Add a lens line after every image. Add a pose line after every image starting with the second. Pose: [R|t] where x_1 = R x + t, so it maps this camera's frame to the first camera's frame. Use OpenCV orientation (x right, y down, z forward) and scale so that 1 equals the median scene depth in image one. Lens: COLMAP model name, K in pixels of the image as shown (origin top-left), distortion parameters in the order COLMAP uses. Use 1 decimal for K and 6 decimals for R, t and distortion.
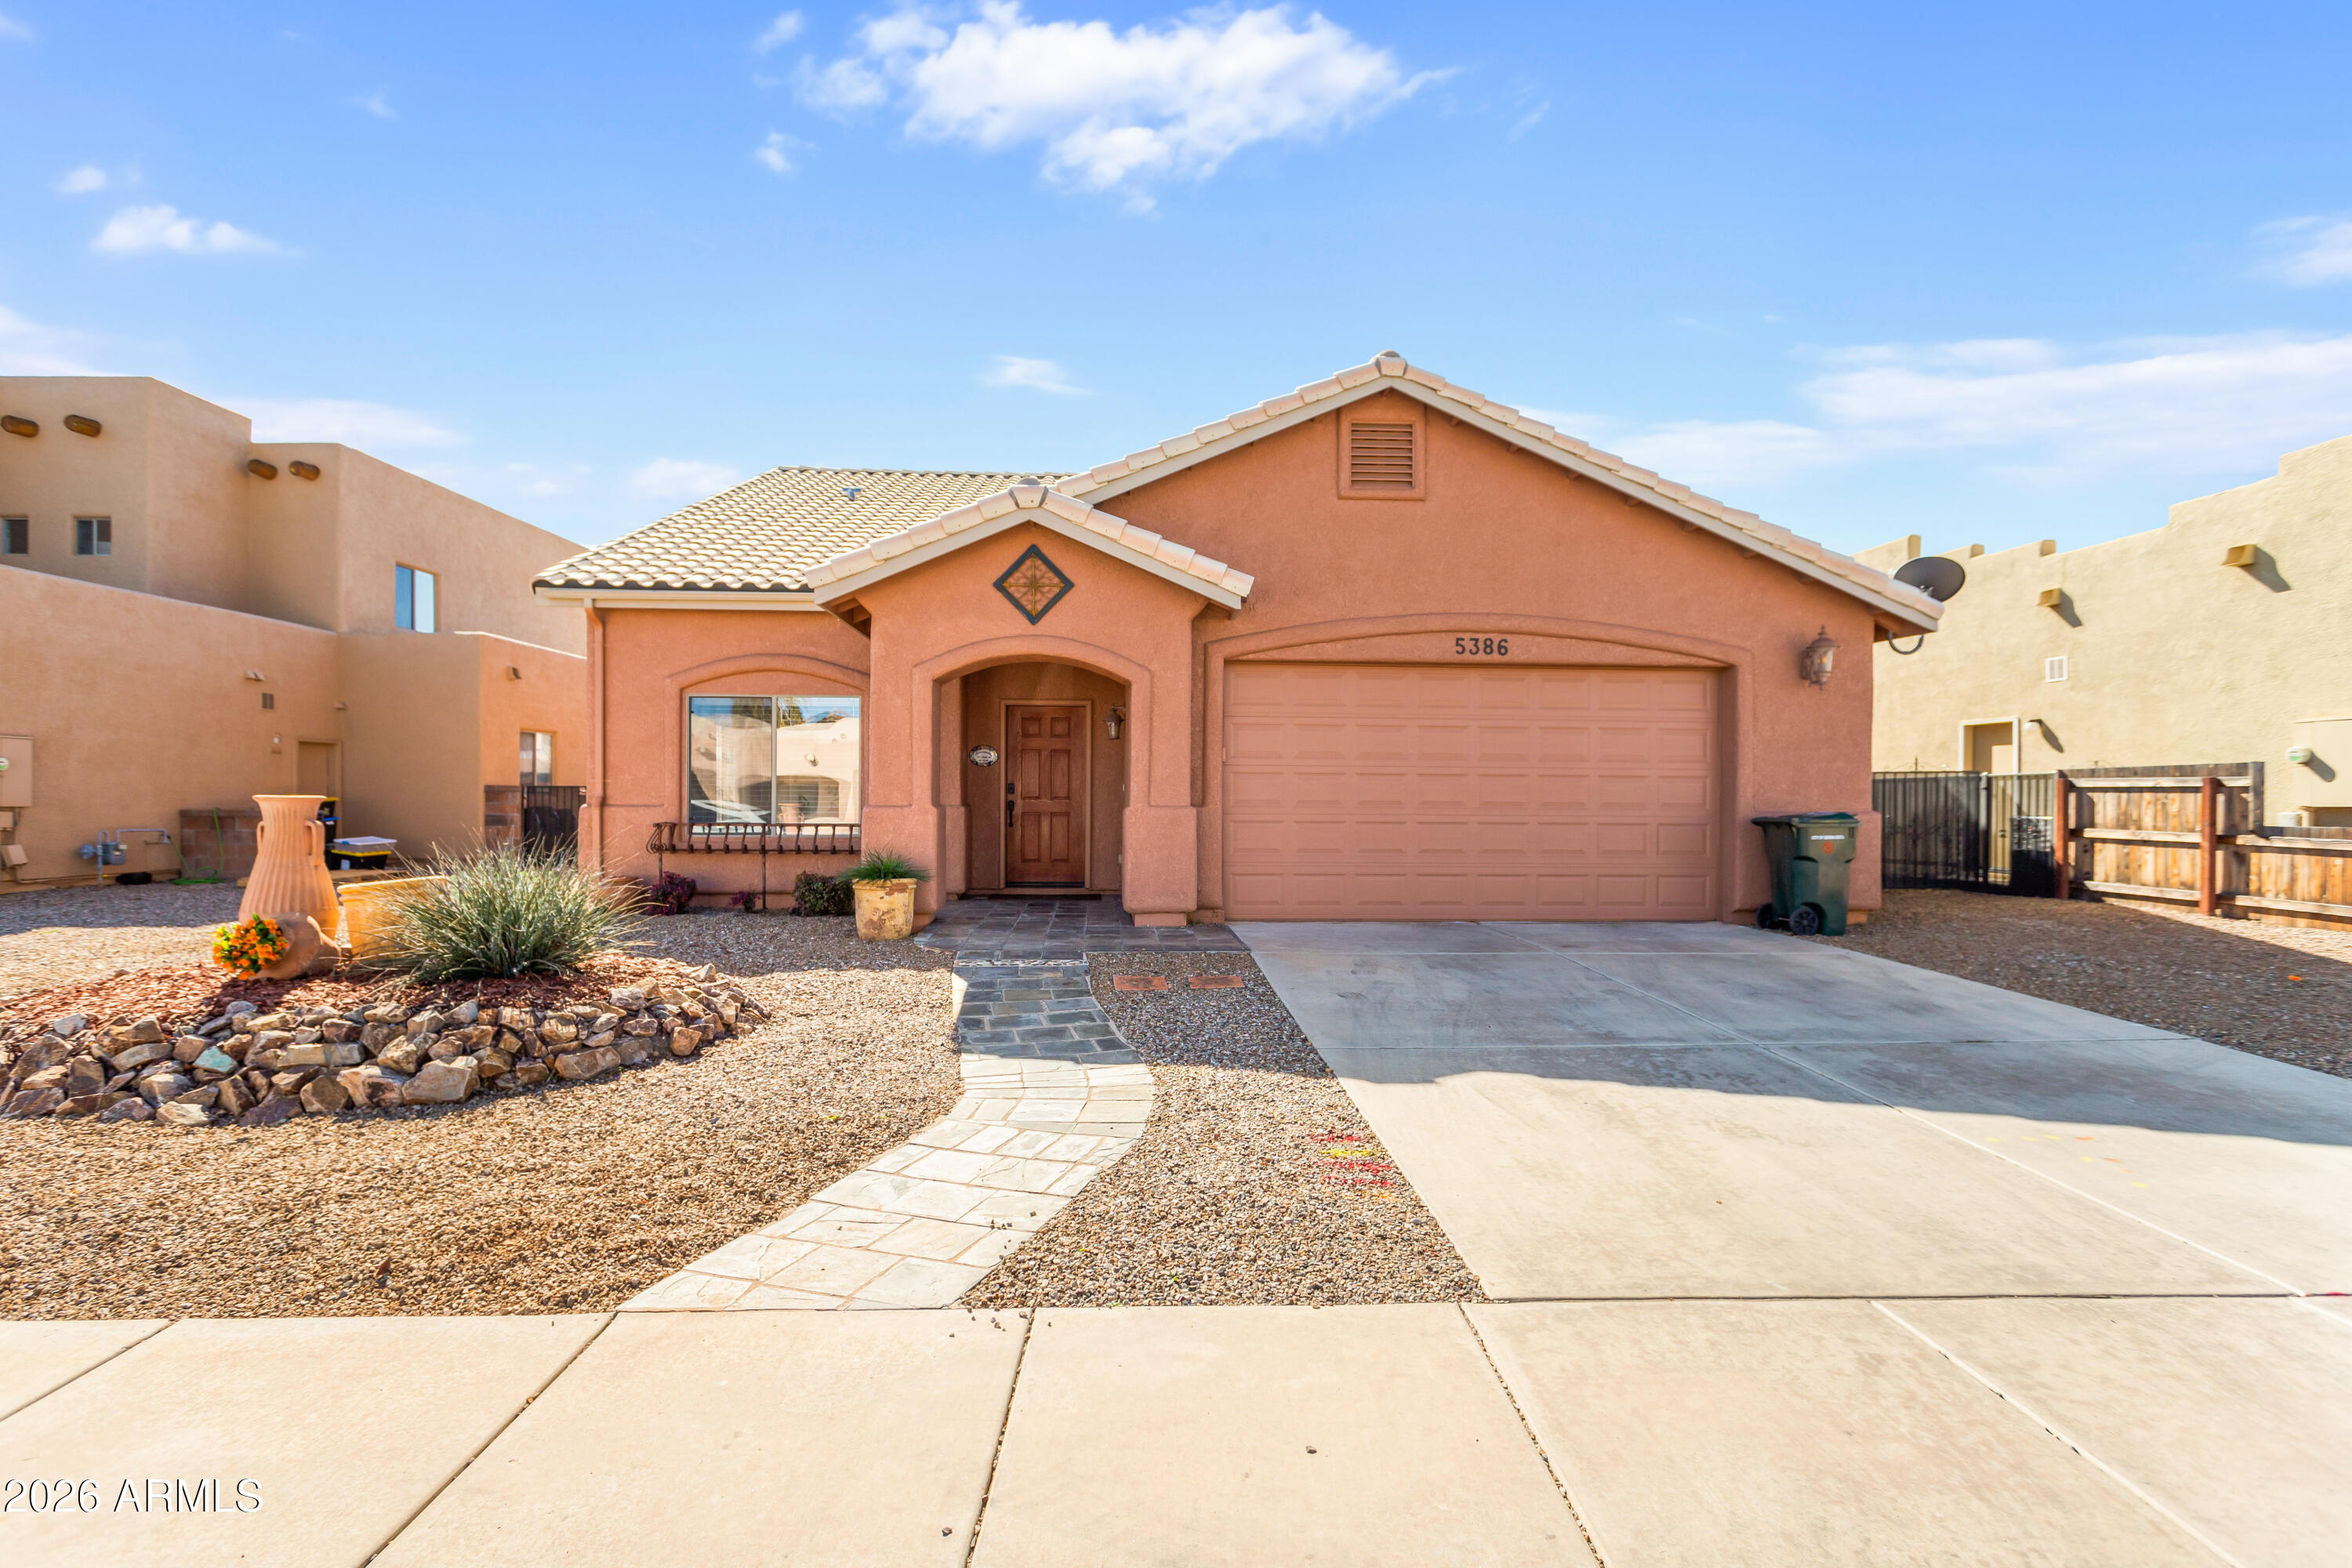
lens RADIAL K [[1149.8, 0, 1170.6], [0, 1149.8, 810.7], [0, 0, 1]] dist [0.002459, 0.000680]
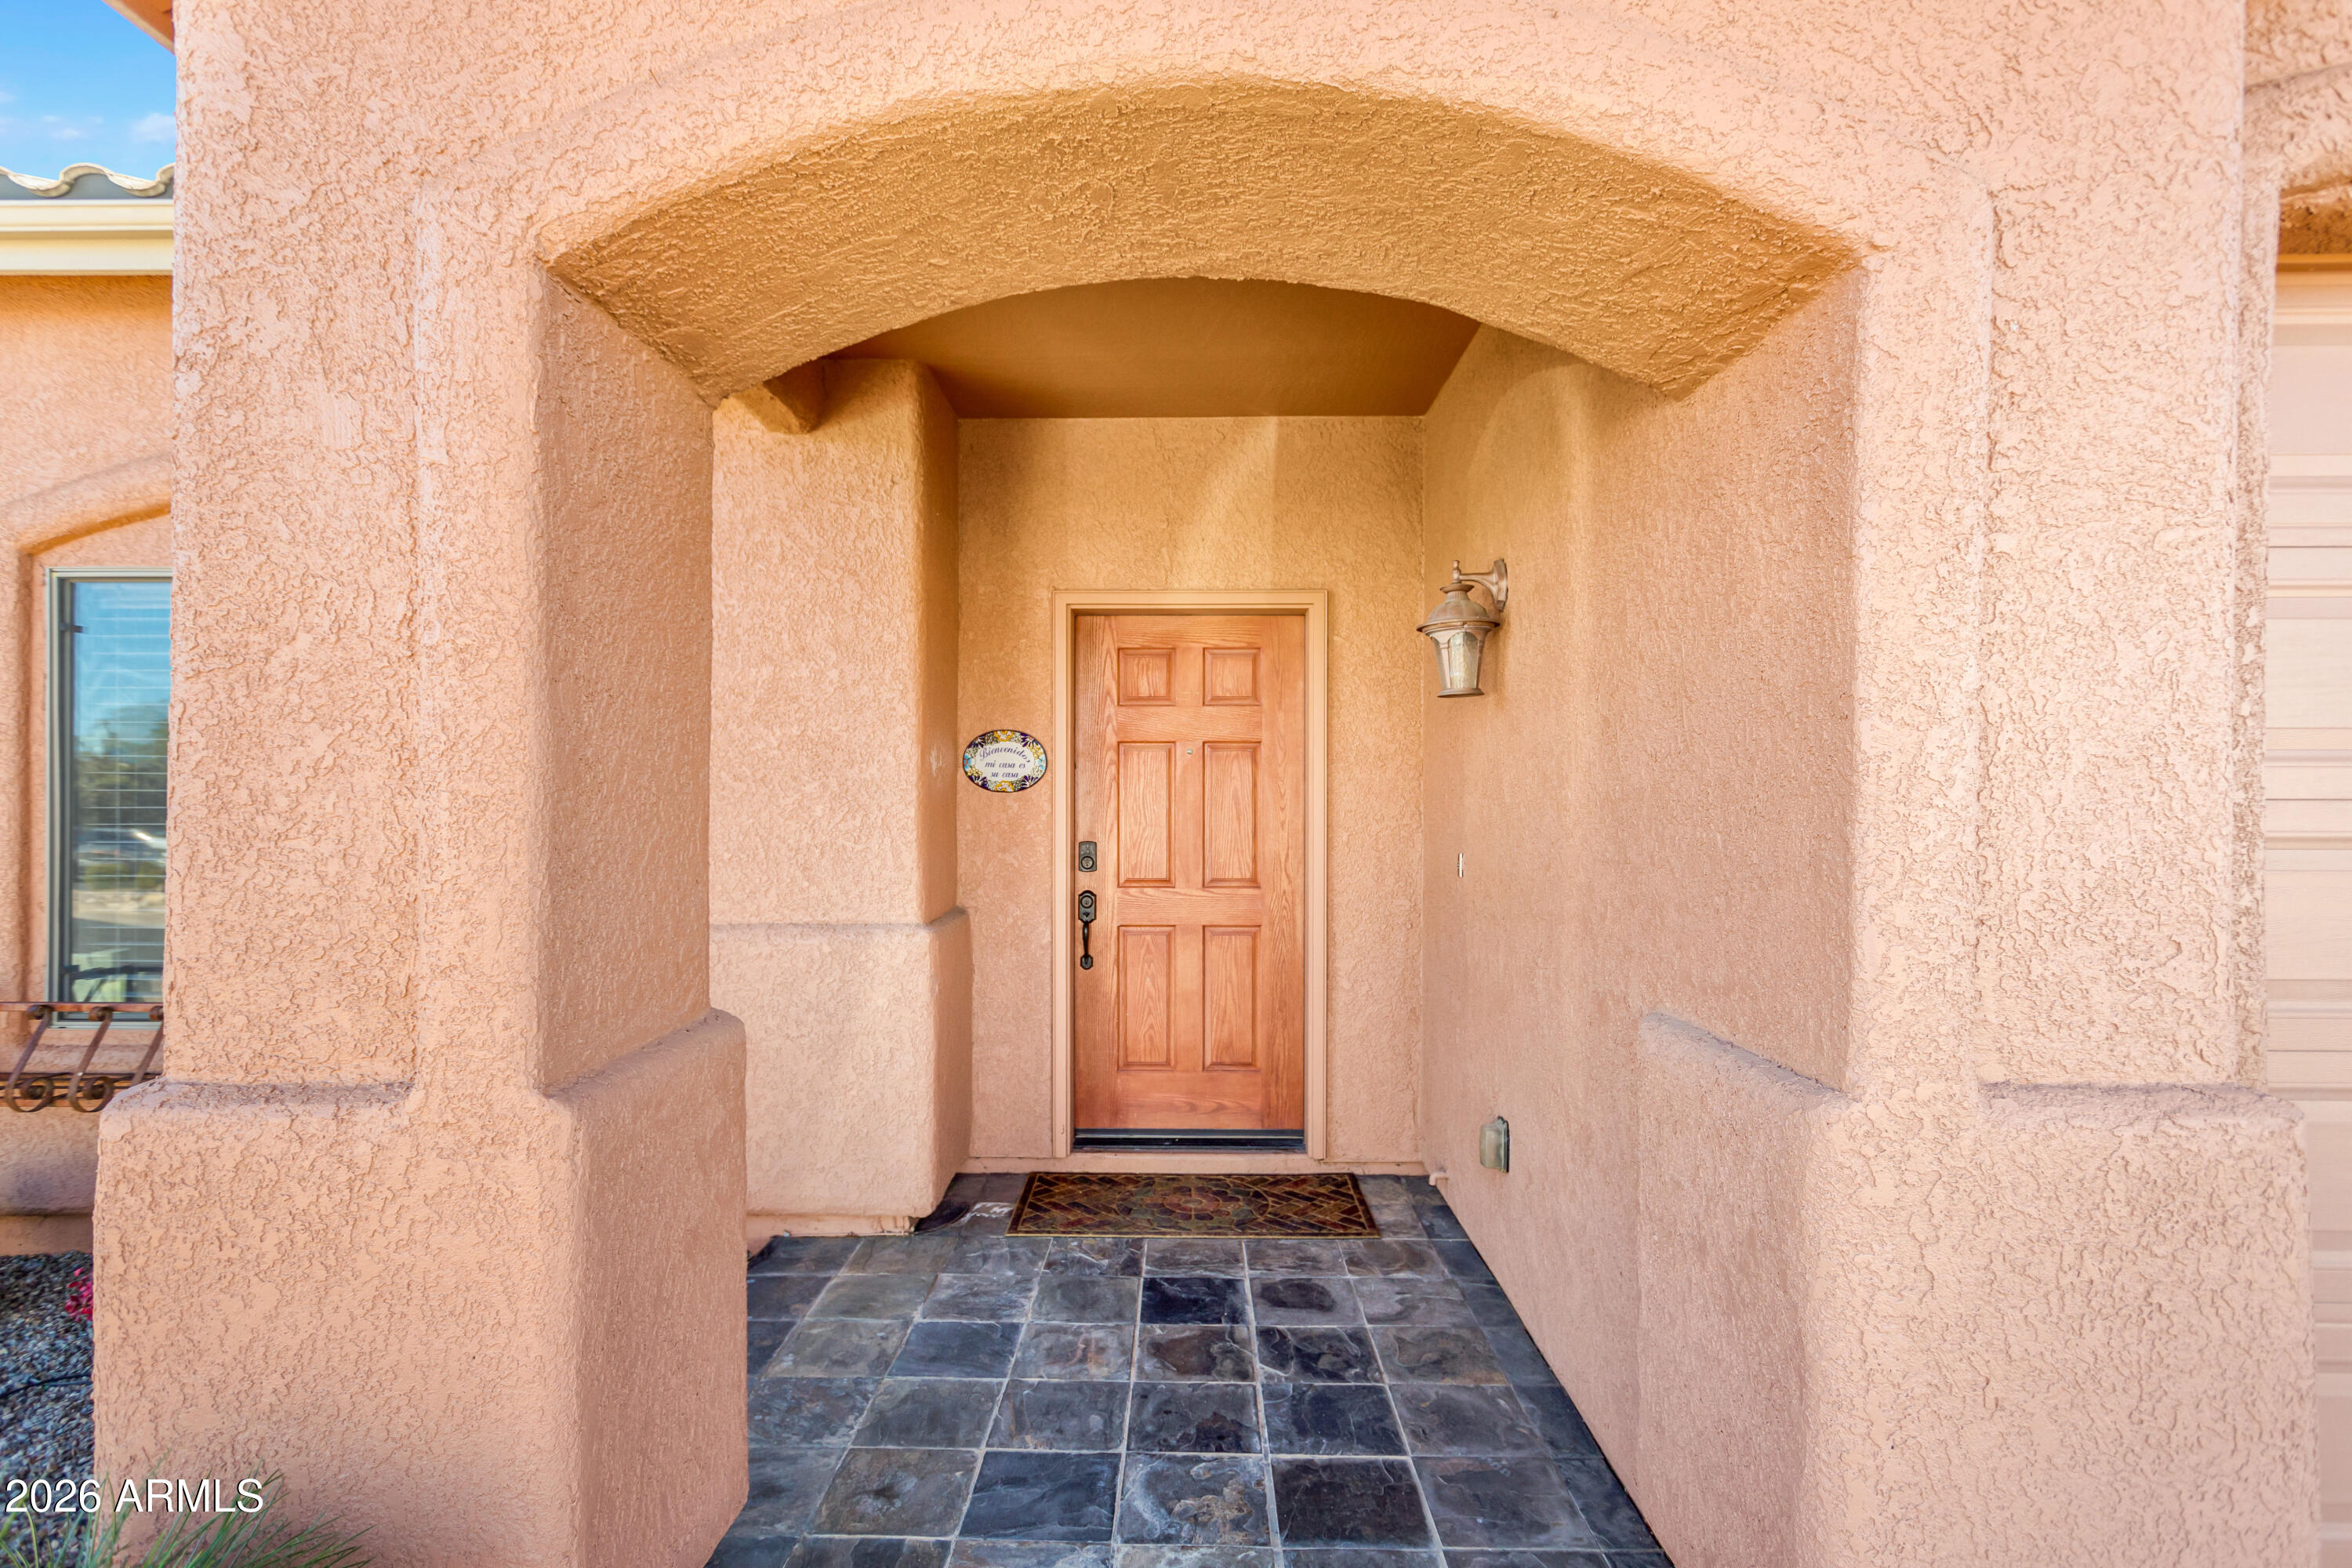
lens RADIAL K [[1135.7, 0, 1186.8], [0, 1135.7, 811.4], [0, 0, 1]] dist [0.000707, 0.000195]
pose [[0.997951, -0.005038, -0.063788, -0.101654], [0.004815, 0.999982, -0.003640, -0.036167], [0.063805, 0.003326, 0.997957, 0.772479]]
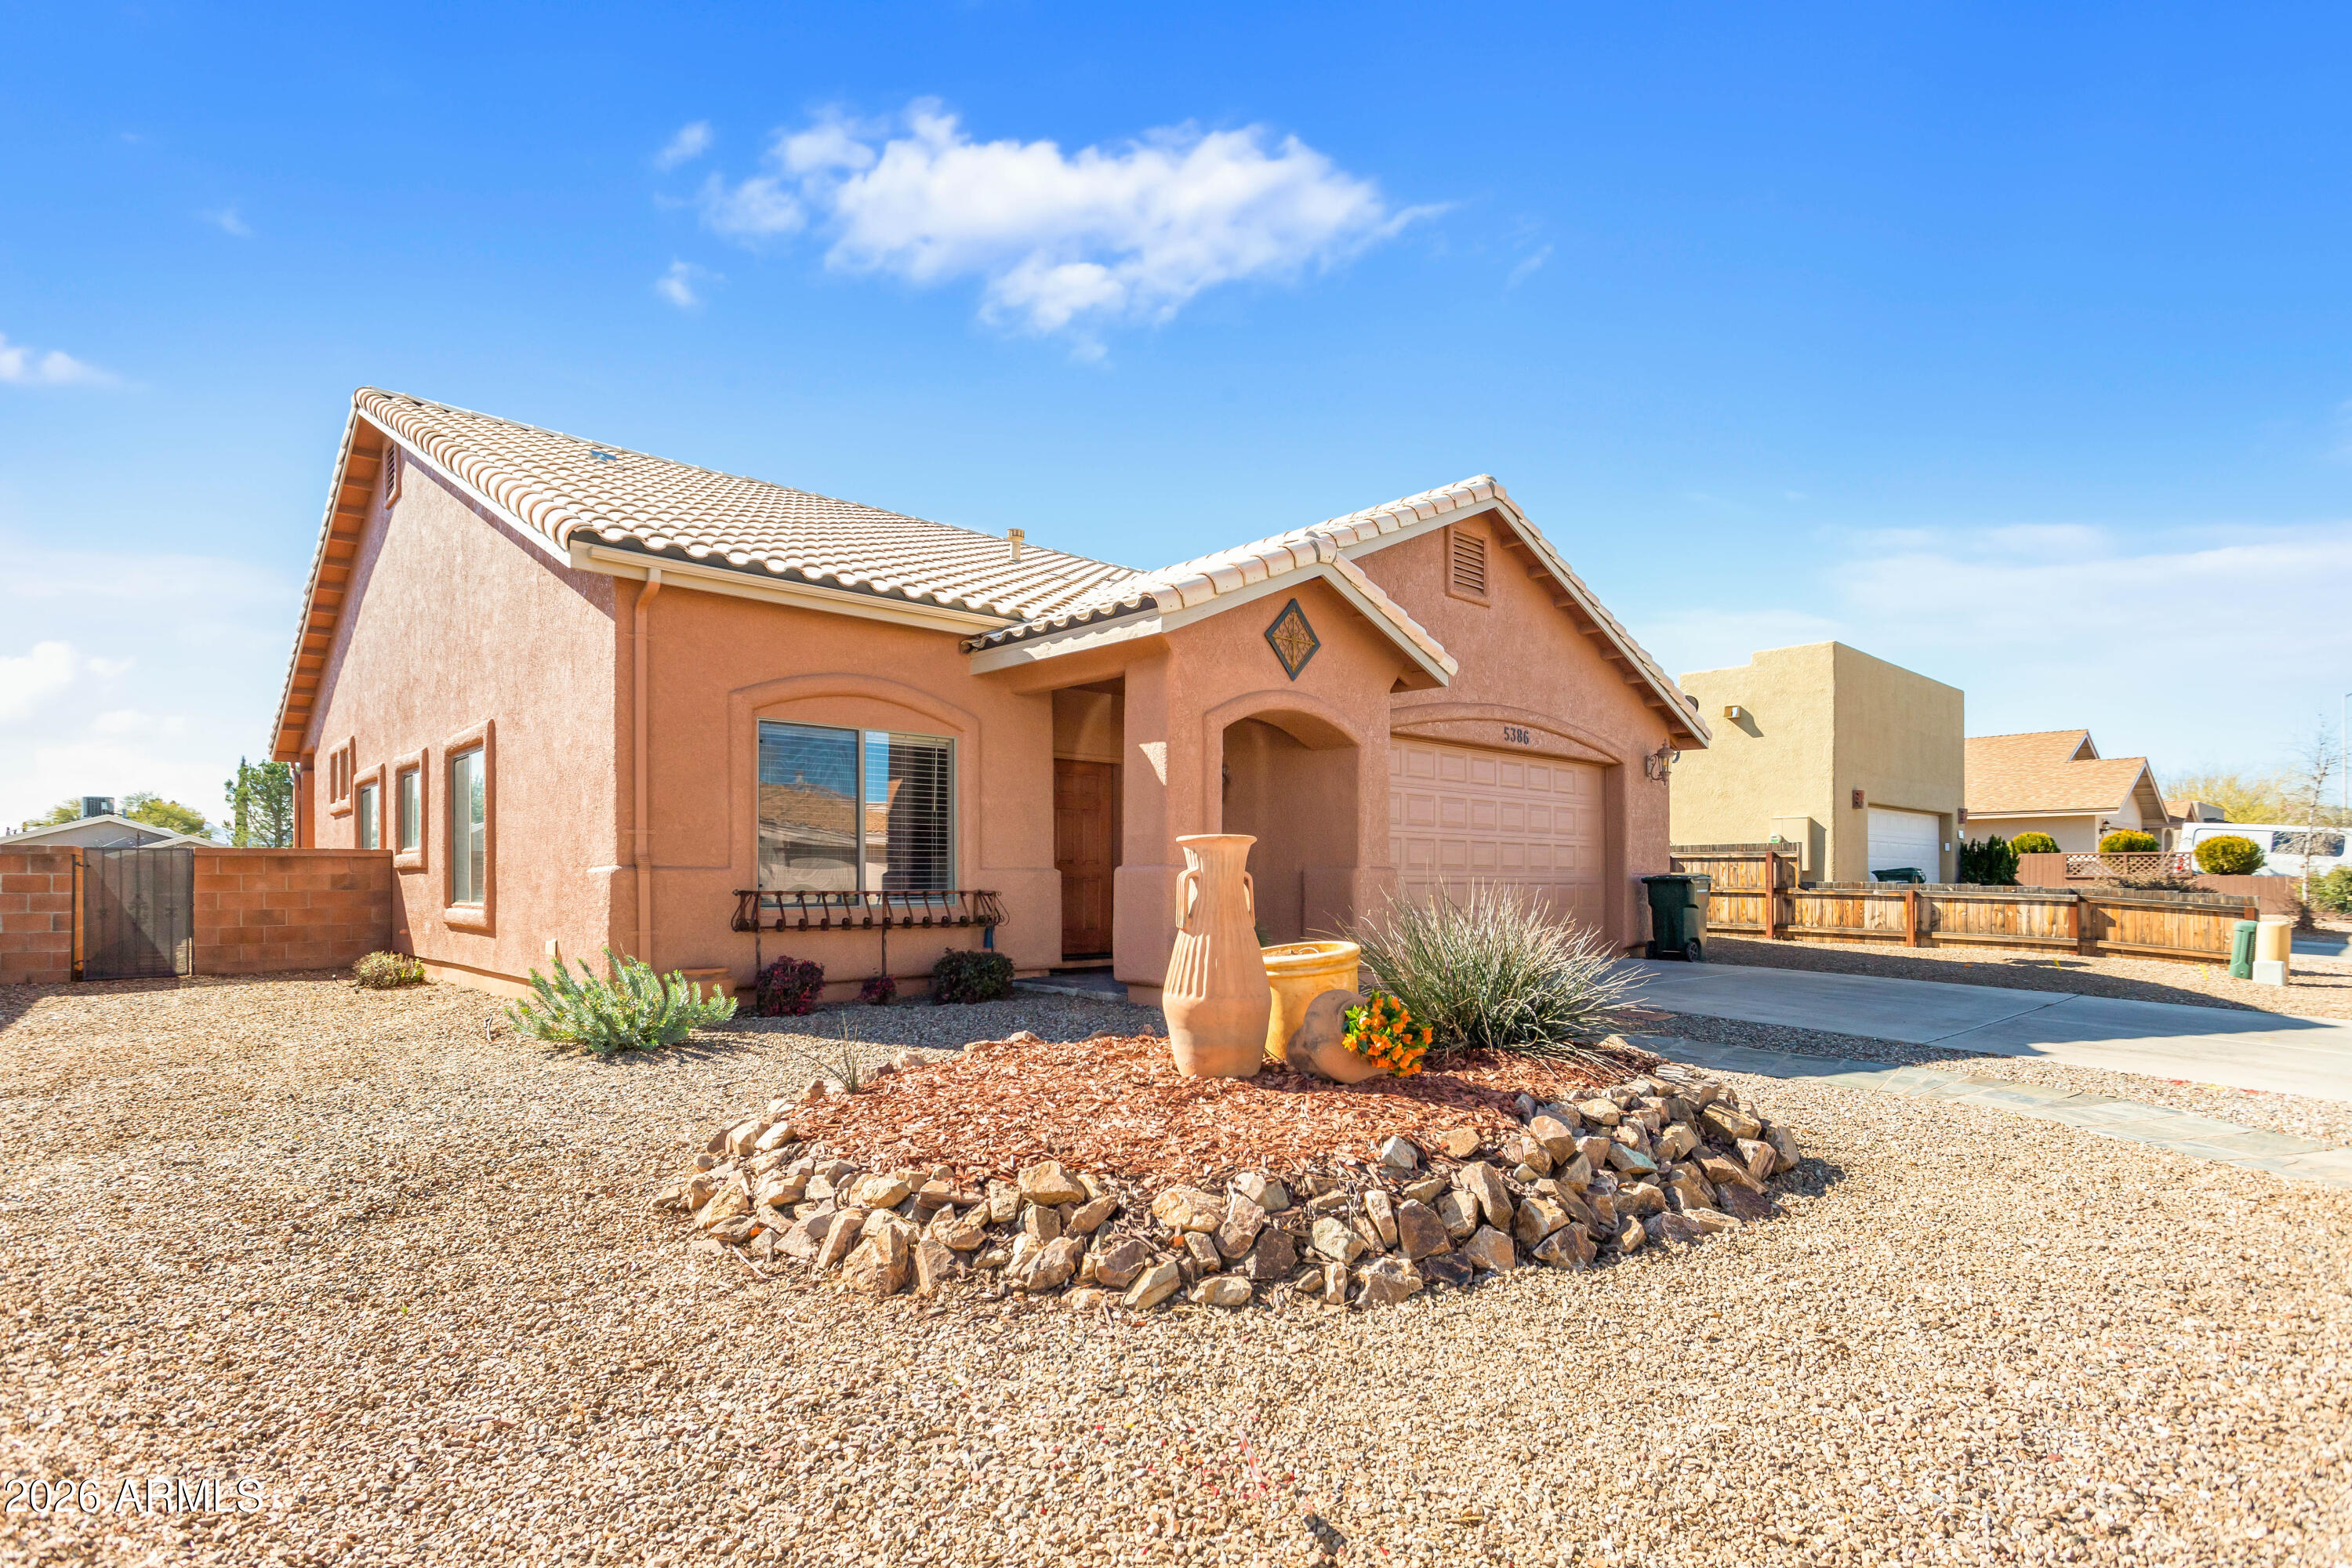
lens RADIAL K [[1154.5, 0, 1178.3], [0, 1154.5, 865.3], [0, 0, 1]] dist [0.002675, 0.000341]
pose [[0.778966, 0.003874, 0.627054, -0.733224], [0.005046, 0.999910, -0.012447, 0.005370], [-0.627045, 0.012860, 0.778877, 0.275605]]
